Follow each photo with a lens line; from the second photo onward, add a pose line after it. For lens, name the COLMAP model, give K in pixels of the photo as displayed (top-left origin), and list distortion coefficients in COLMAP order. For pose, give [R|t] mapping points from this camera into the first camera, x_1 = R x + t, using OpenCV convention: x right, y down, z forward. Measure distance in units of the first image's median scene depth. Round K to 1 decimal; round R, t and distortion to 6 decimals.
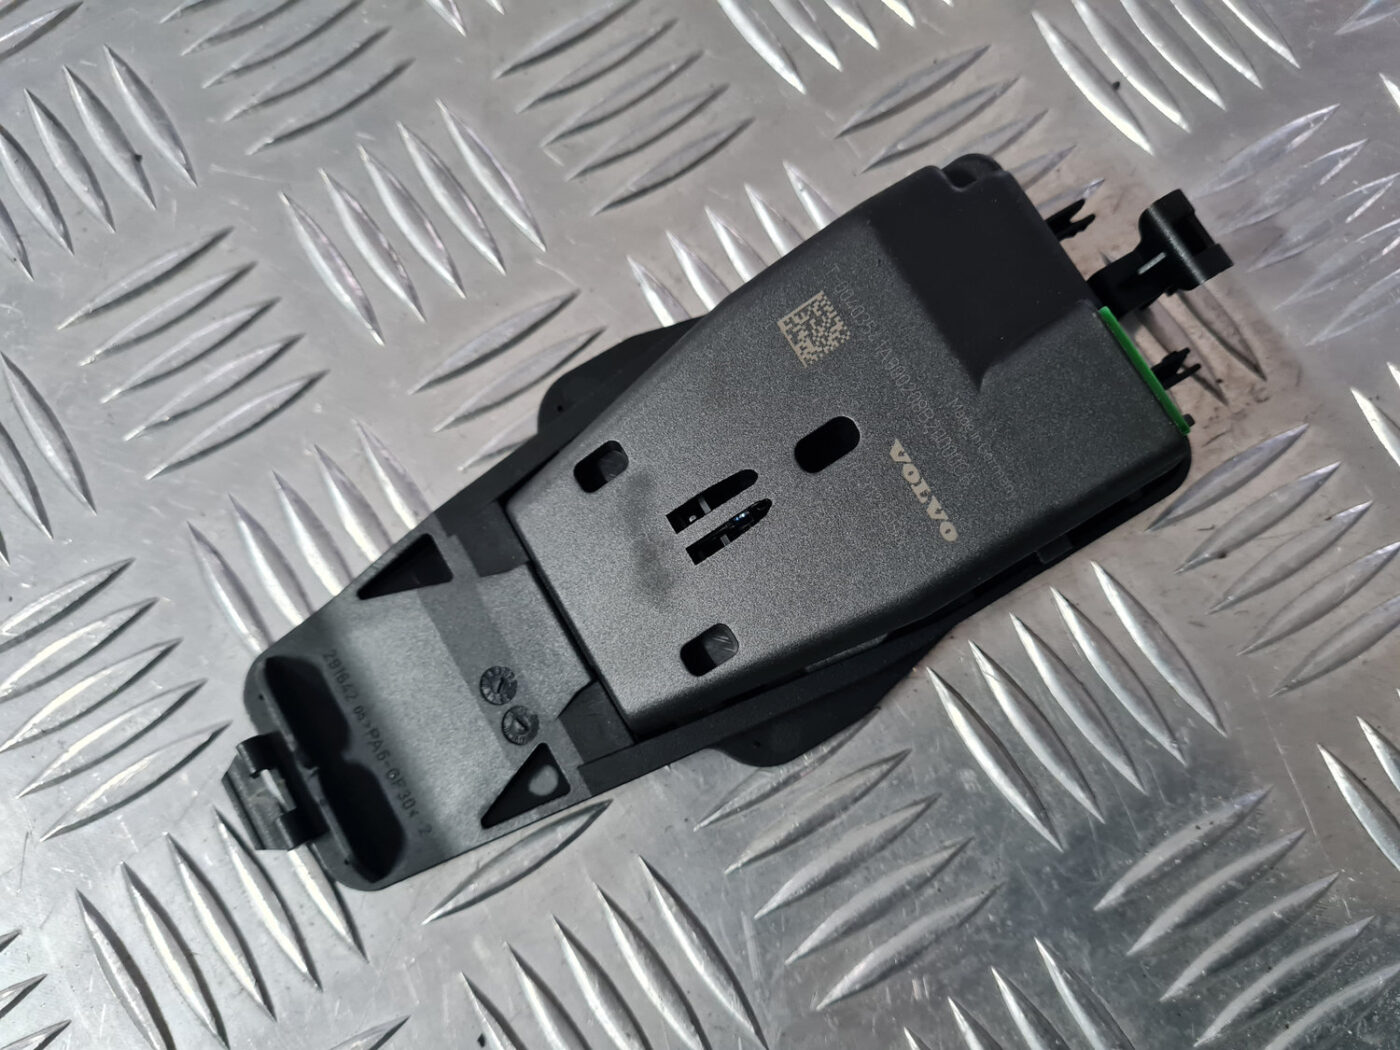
lens RADIAL K [[1068.6, 0, 700.0], [0, 1068.6, 525.0], [0, 0, 1]] dist [-0.021564, 0.002618]
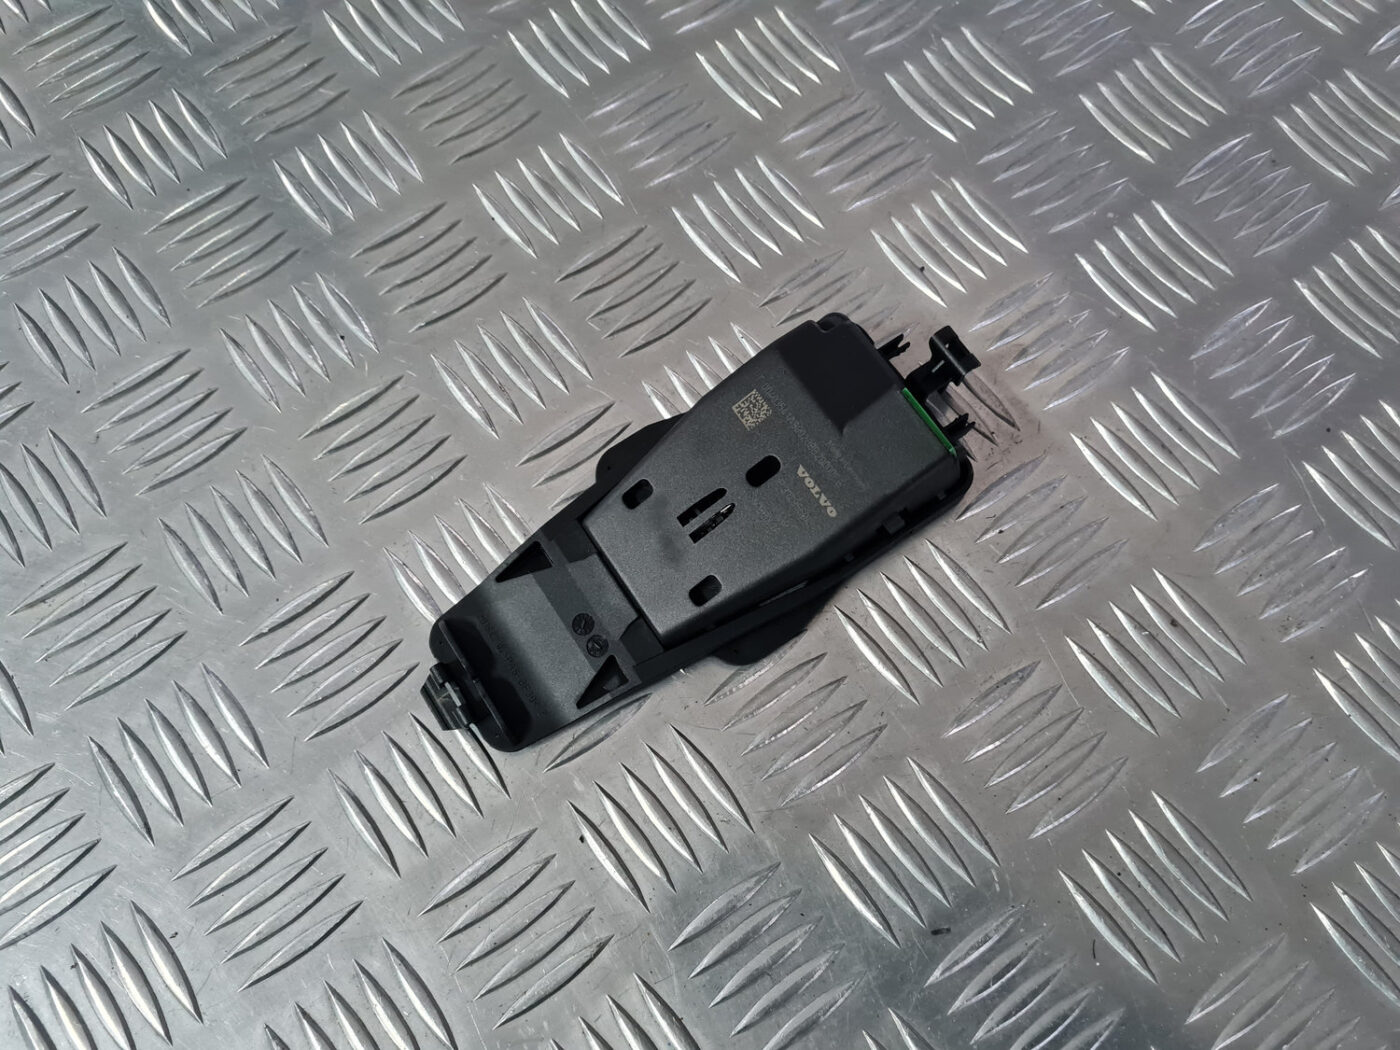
lens RADIAL K [[1060.3, 0, 700.0], [0, 1060.3, 525.0], [0, 0, 1]] dist [0.001082, -0.000302]
pose [[0.997940, -0.054176, 0.034355, -0.049631], [0.058486, 0.988385, -0.140267, 0.232874], [-0.026356, 0.141988, 0.989517, -0.684953]]
